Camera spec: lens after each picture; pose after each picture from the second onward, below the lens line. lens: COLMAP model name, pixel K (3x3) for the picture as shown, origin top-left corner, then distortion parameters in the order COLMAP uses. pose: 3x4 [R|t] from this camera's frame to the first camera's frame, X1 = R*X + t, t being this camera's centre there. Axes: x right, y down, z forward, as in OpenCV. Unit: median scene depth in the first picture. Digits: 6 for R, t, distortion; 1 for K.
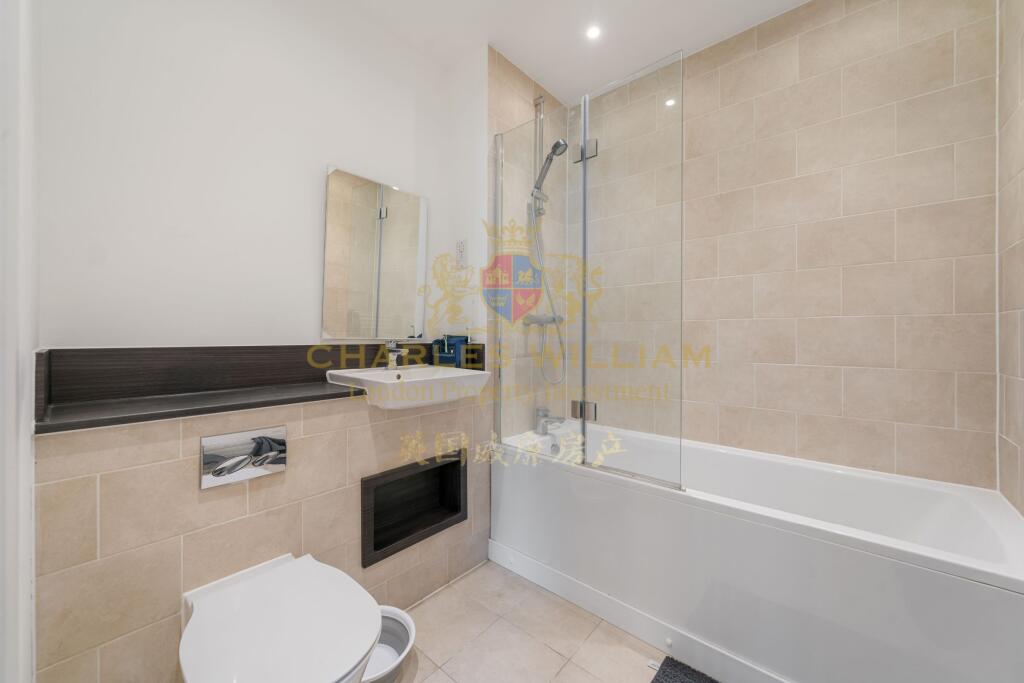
lens RADIAL K [[383.8, 0, 512.0], [0, 383.8, 341.5], [0, 0, 1]] dist [0.001293, 0.000176]
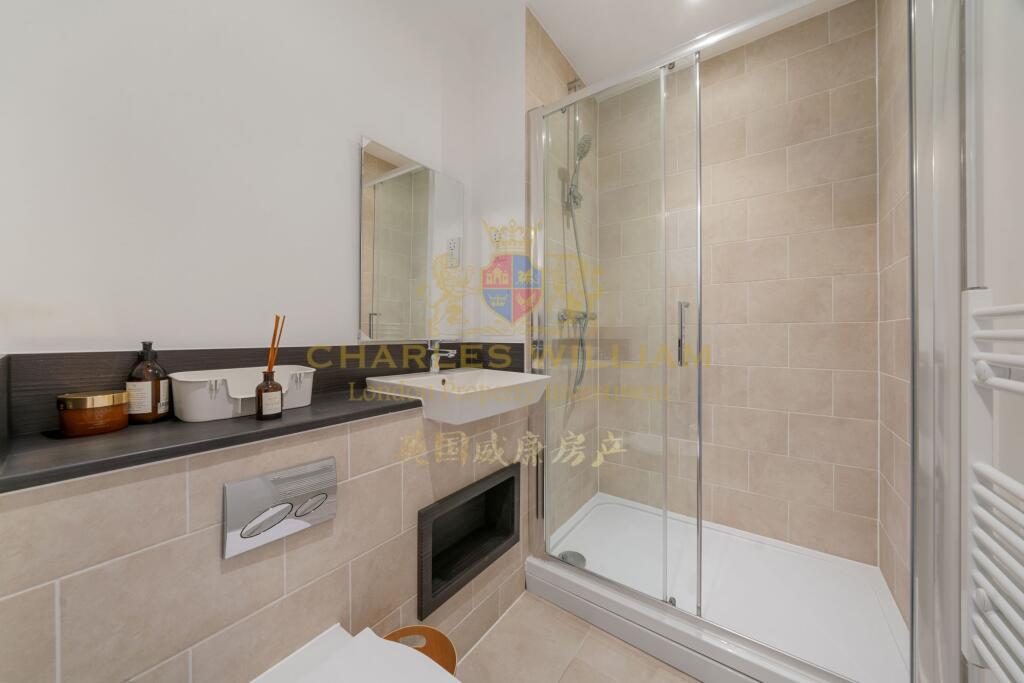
lens RADIAL K [[354.8, 0, 512.0], [0, 354.8, 341.5], [0, 0, 1]] dist [-0.000804, -0.000152]
pose [[0.997004, -0.006455, 0.077078, -0.208745], [0.006460, 0.999979, 0.000190, 0.002119], [-0.077078, 0.000309, 0.997025, 0.201904]]
